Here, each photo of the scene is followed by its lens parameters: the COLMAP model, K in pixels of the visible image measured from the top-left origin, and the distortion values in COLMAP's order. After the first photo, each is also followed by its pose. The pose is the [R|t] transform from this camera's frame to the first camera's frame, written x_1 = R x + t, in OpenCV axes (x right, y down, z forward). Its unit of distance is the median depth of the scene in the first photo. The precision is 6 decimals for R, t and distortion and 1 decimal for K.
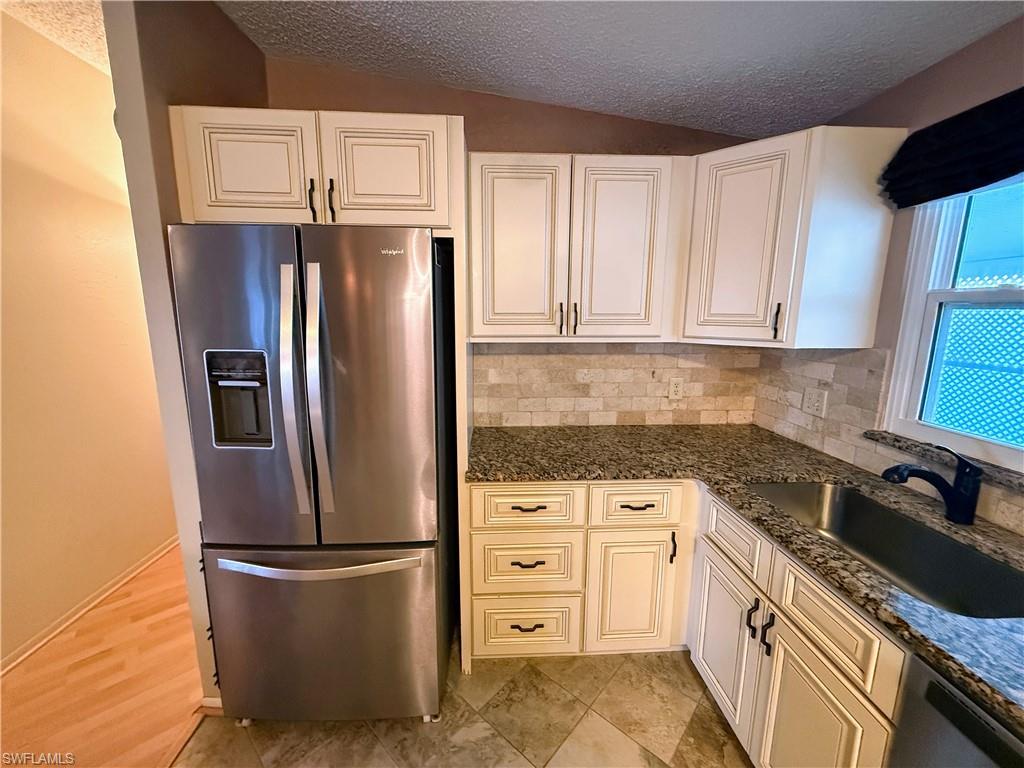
lens RADIAL K [[407.9, 0, 508.8], [0, 407.9, 383.4], [0, 0, 1]] dist [-0.000079, -0.000181]
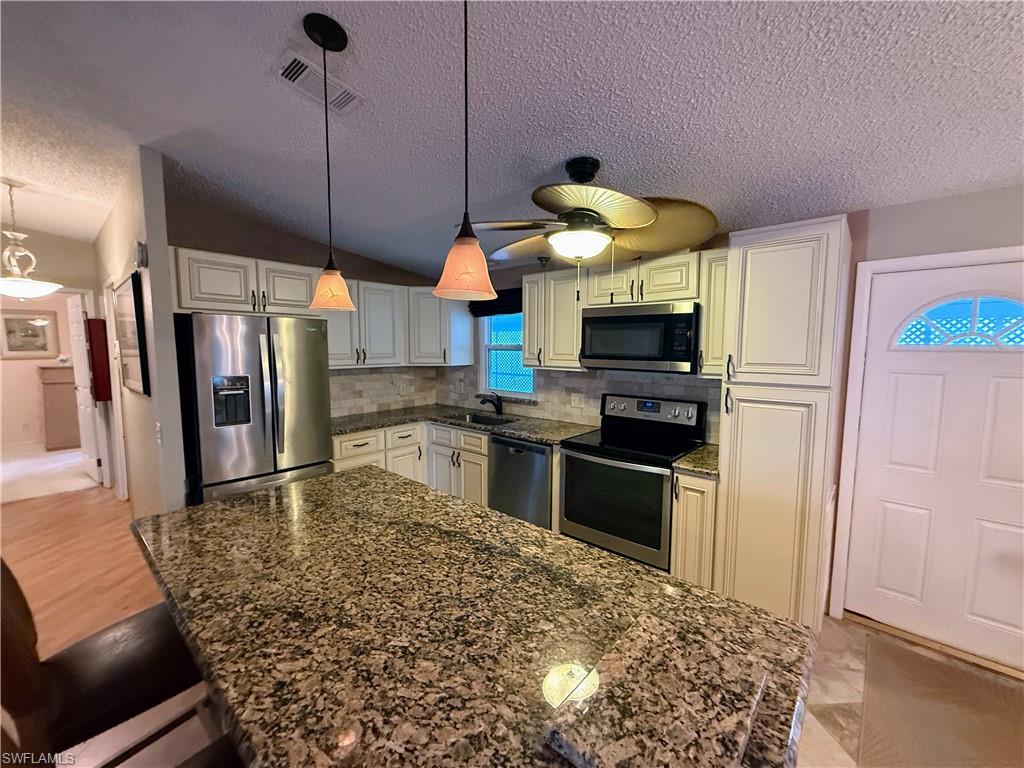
lens RADIAL K [[407.9, 0, 508.8], [0, 407.9, 383.4], [0, 0, 1]] dist [-0.000079, -0.000181]
pose [[0.694735, -0.067899, 0.716054, -0.829246], [0.125982, 0.991632, -0.028200, 0.131231], [-0.708147, 0.109801, 0.697475, -0.964194]]
